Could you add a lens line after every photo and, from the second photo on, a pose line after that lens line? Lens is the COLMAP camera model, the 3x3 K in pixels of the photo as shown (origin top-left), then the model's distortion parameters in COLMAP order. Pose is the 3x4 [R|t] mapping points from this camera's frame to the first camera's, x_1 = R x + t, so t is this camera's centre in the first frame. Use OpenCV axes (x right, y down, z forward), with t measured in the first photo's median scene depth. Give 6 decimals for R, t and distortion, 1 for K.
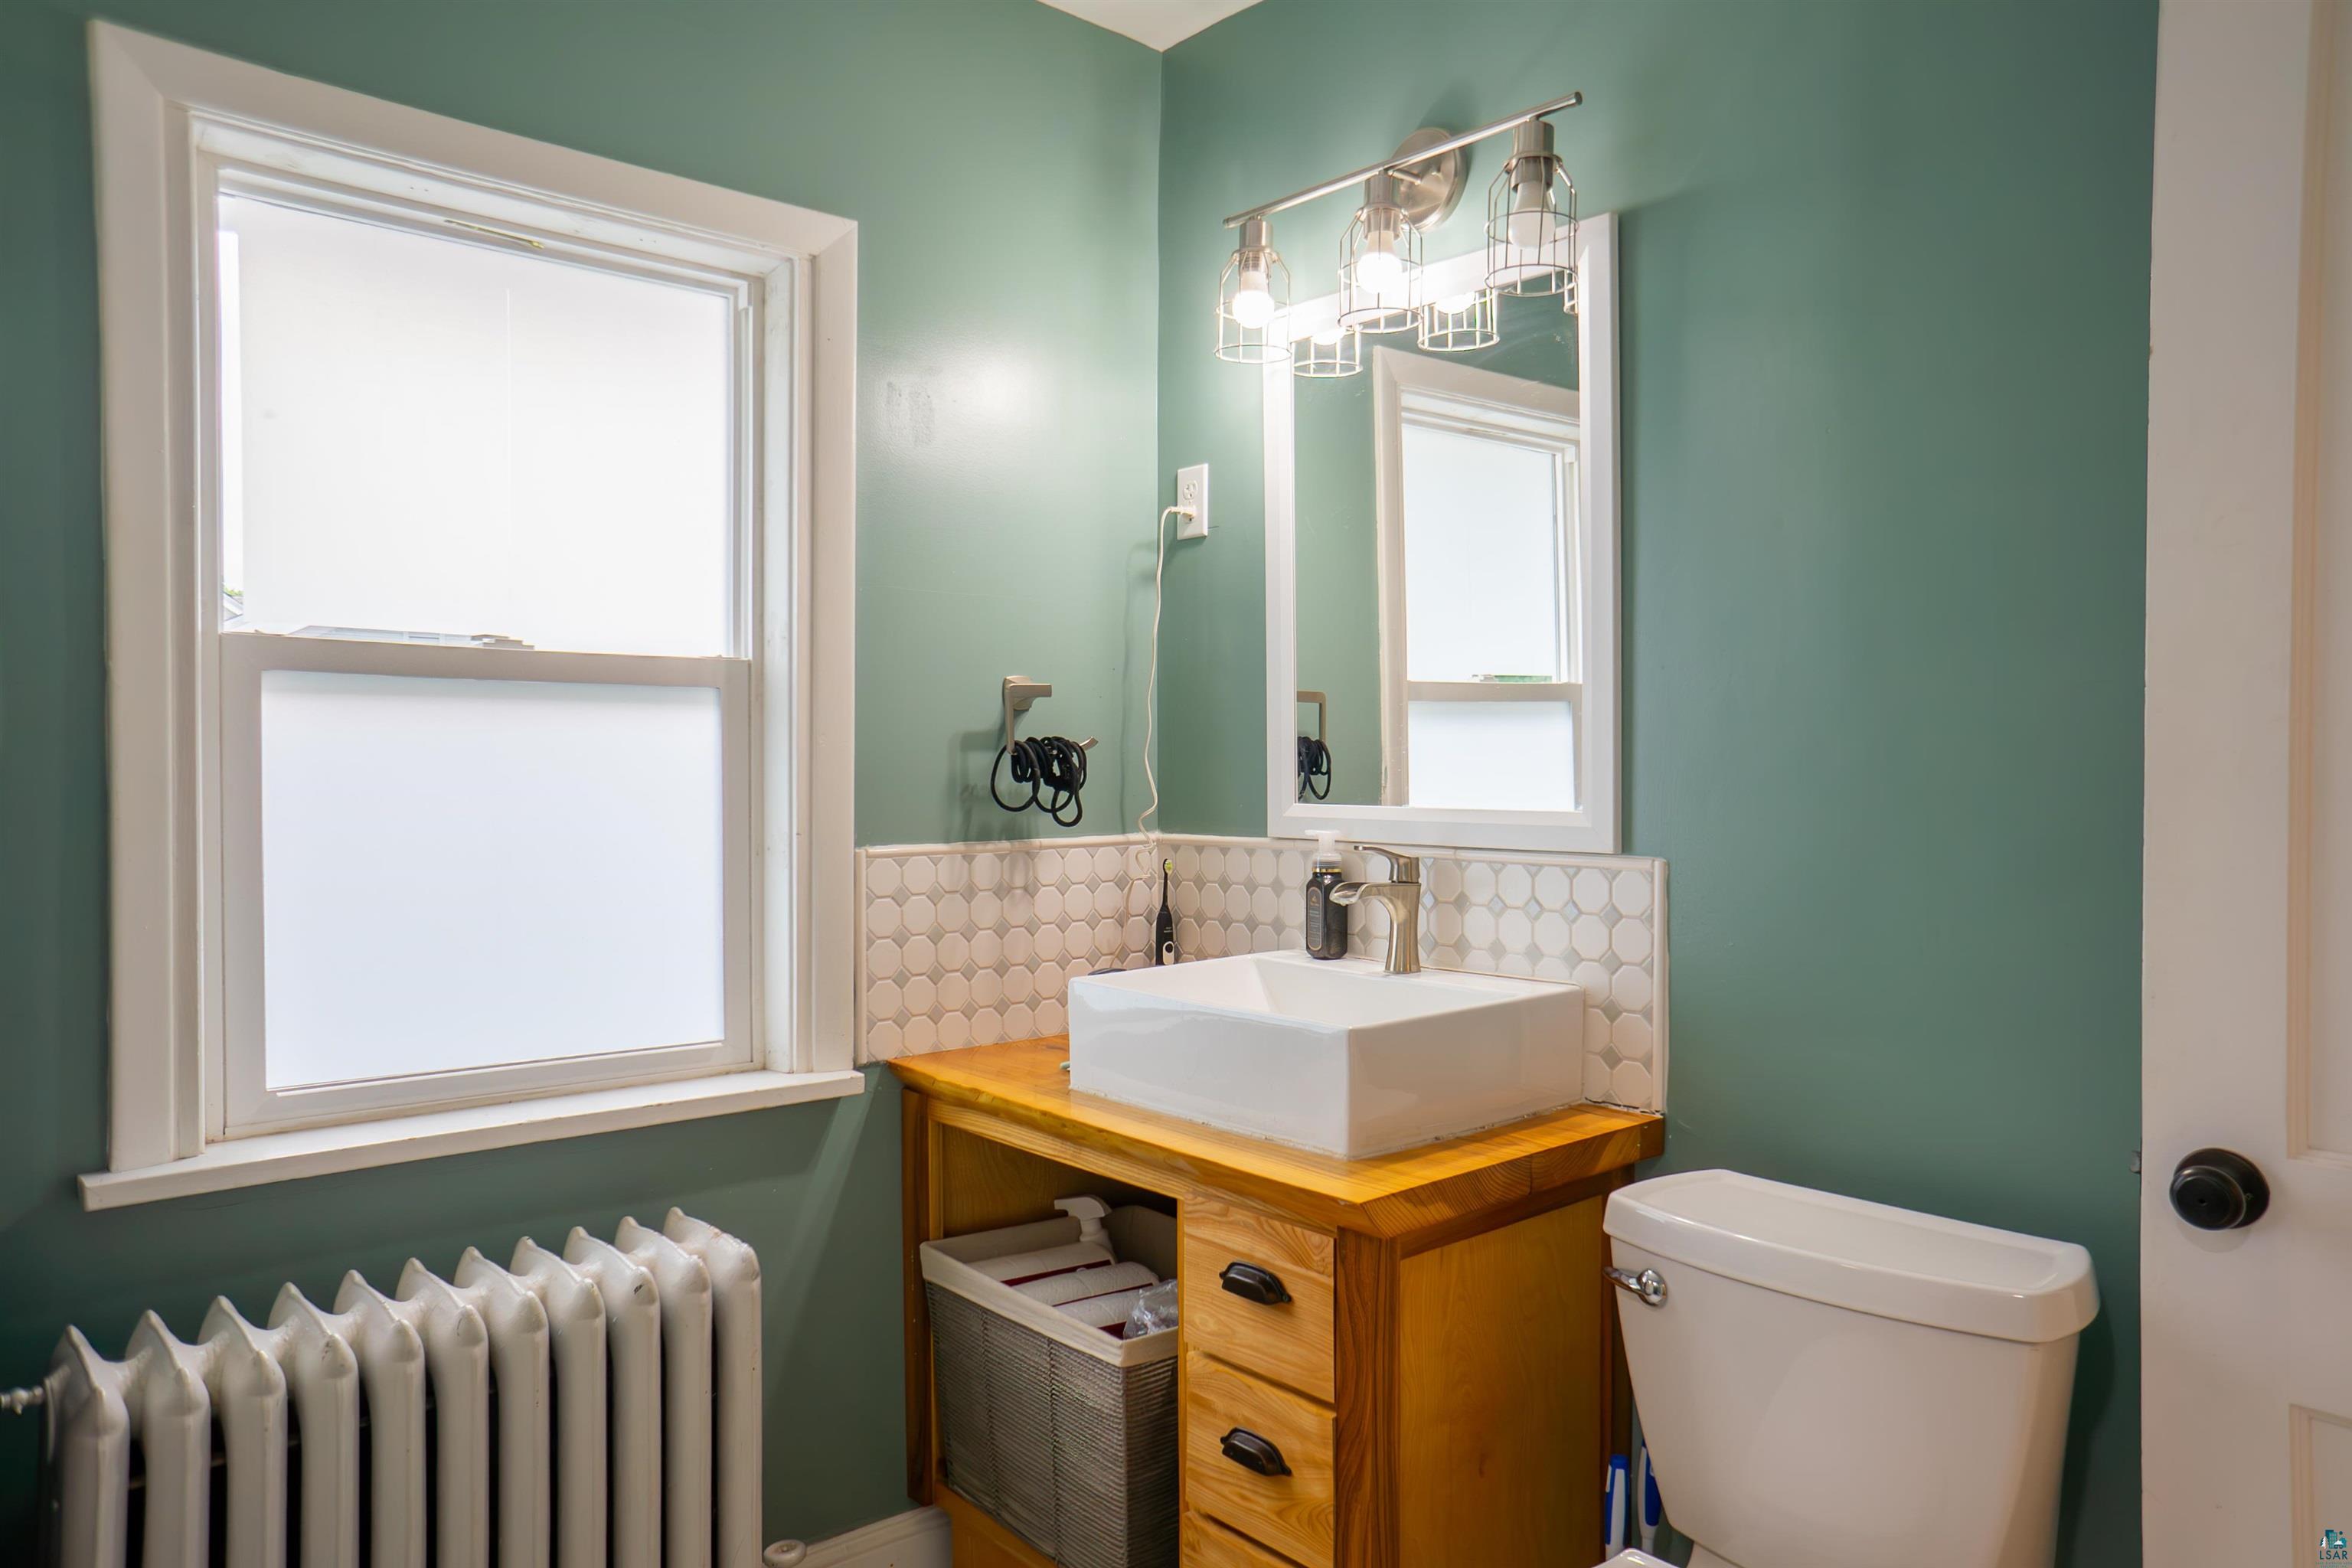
lens RADIAL K [[1585.8, 0, 1177.5], [0, 1585.8, 783.4], [0, 0, 1]] dist [-0.049422, 0.050707]
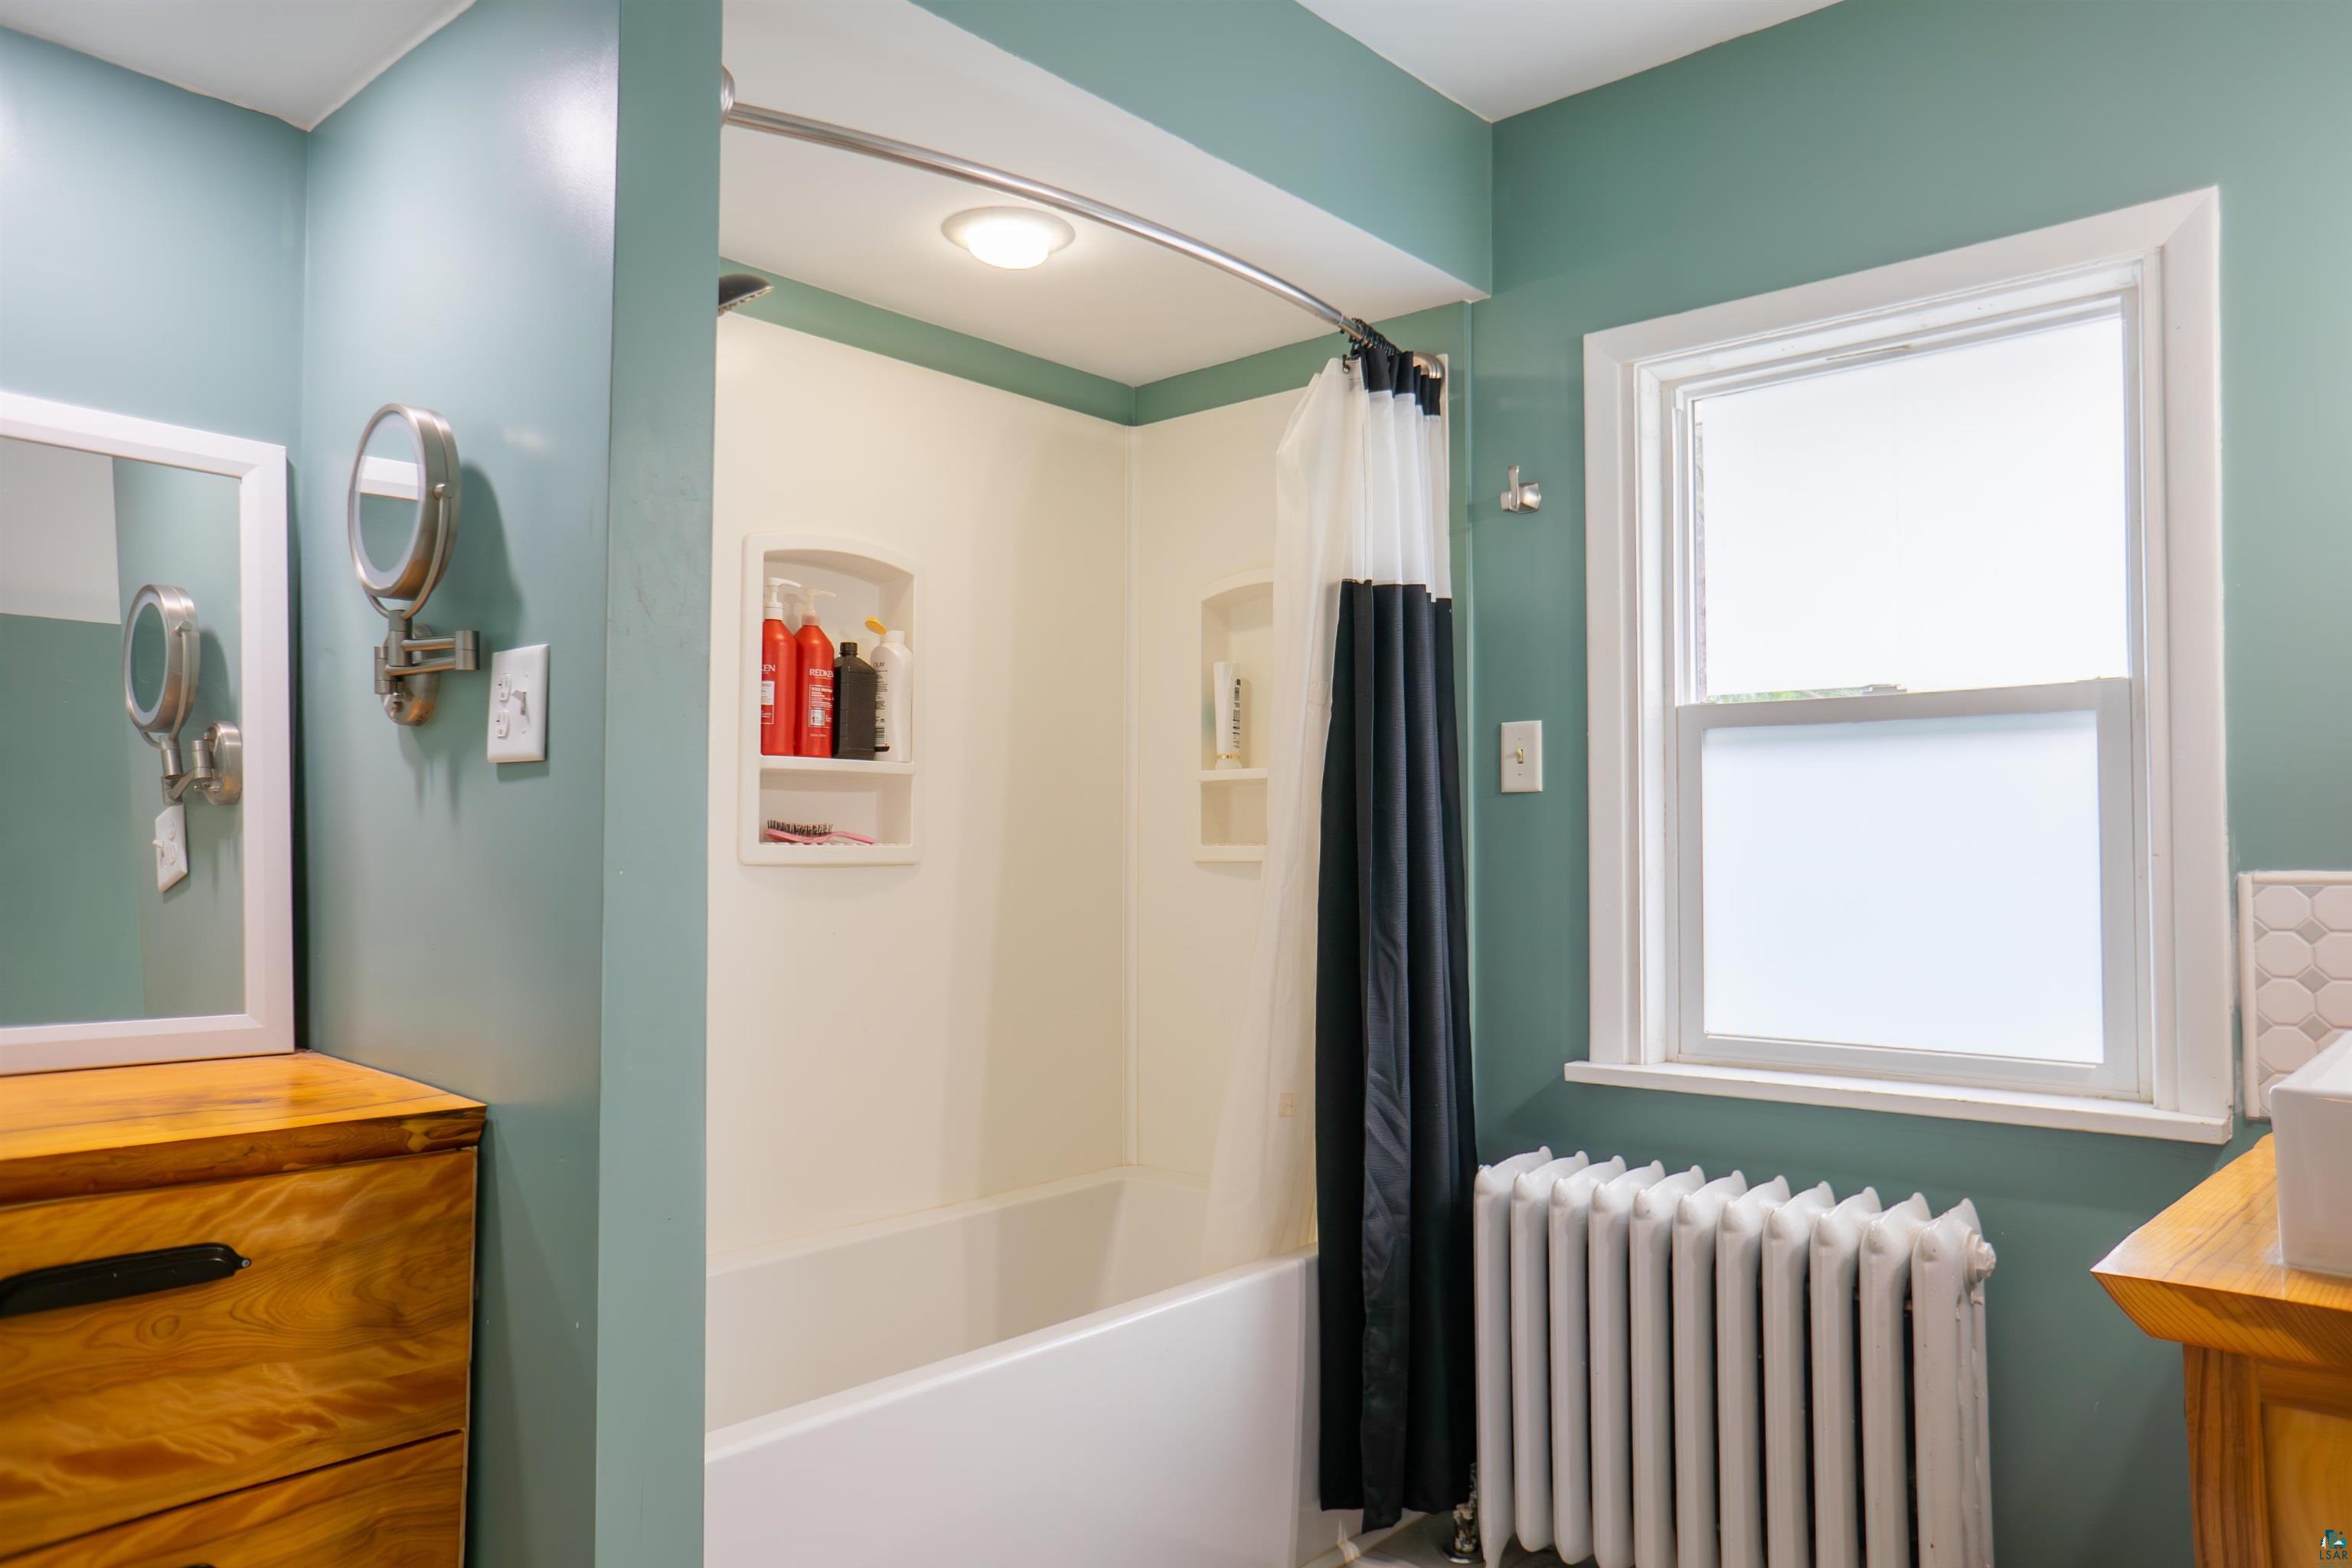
lens RADIAL K [[1585.8, 0, 1185.1], [0, 1585.8, 785.9], [0, 0, 1]] dist [-0.049422, 0.050707]
pose [[0.125074, -0.046639, -0.991051, 0.654170], [-0.006776, 0.998831, -0.047860, 0.041534], [0.992124, 0.012702, 0.124612, 0.319814]]
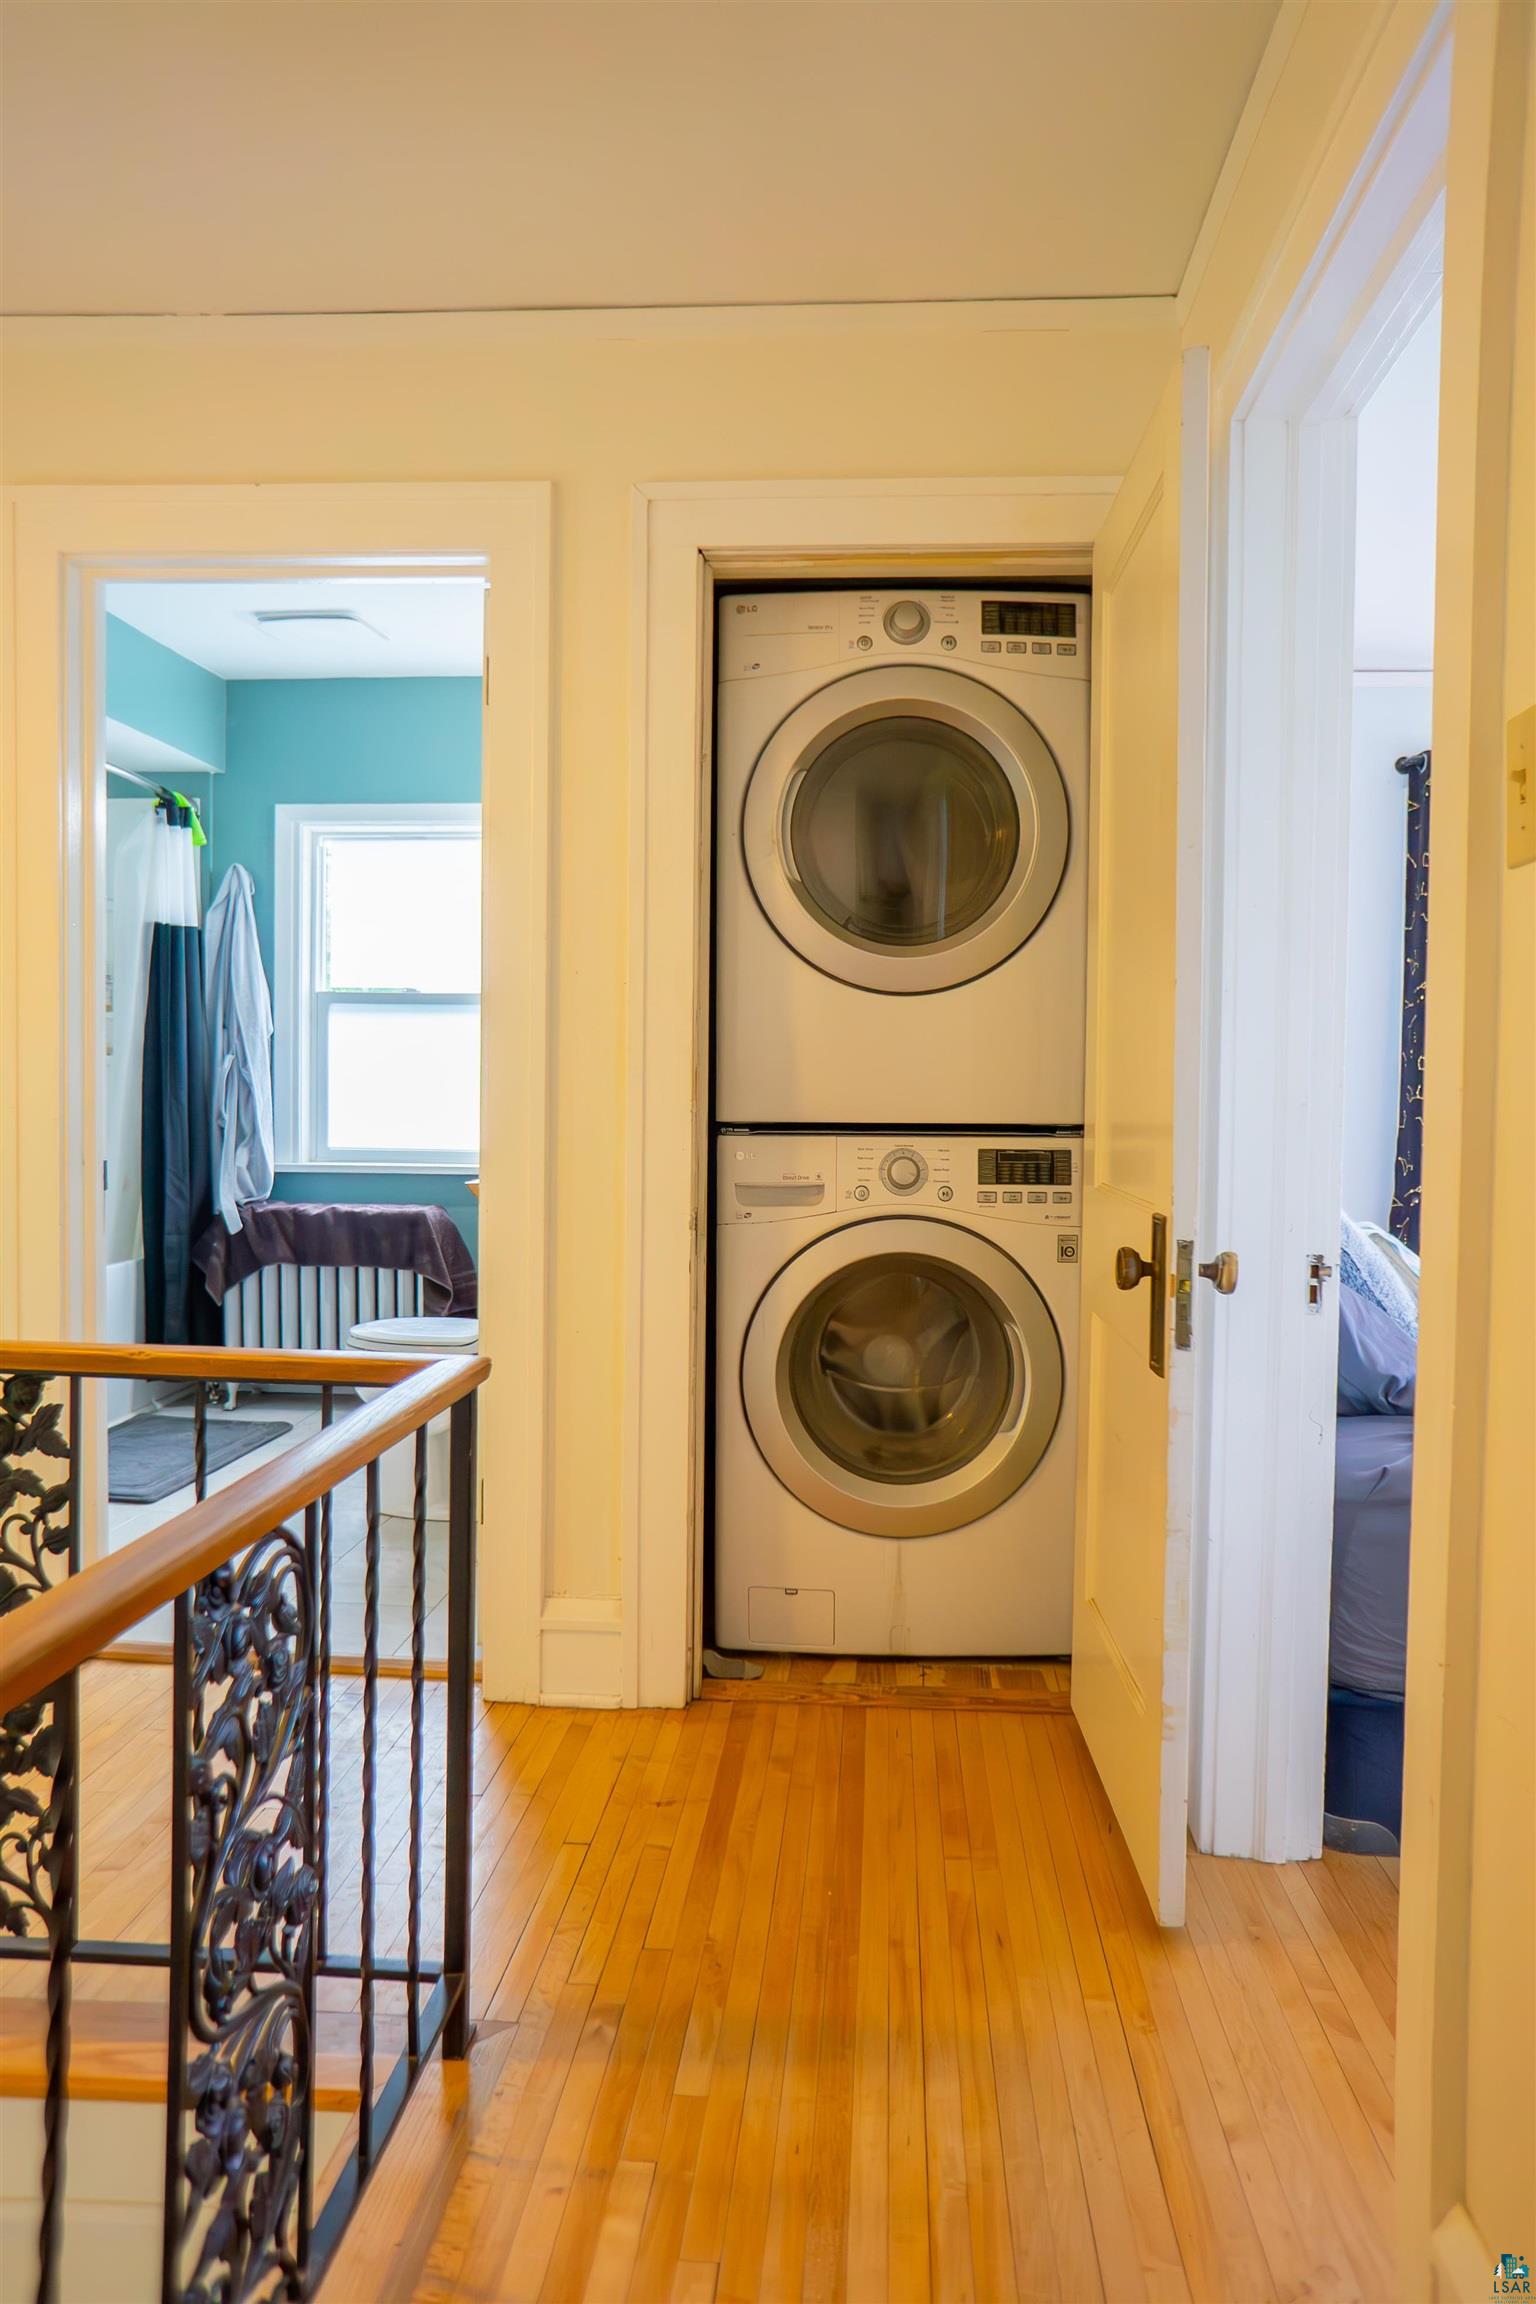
lens RADIAL K [[1553.4, 0, 779.8], [0, 1553.4, 1147.0], [0, 0, 1]] dist [-0.049422, 0.050707]
pose [[0.698730, 0.031580, -0.714688, 1.830277], [-0.012136, 0.999405, 0.032296, 0.080472], [0.715282, -0.013893, 0.698698, -0.377888]]
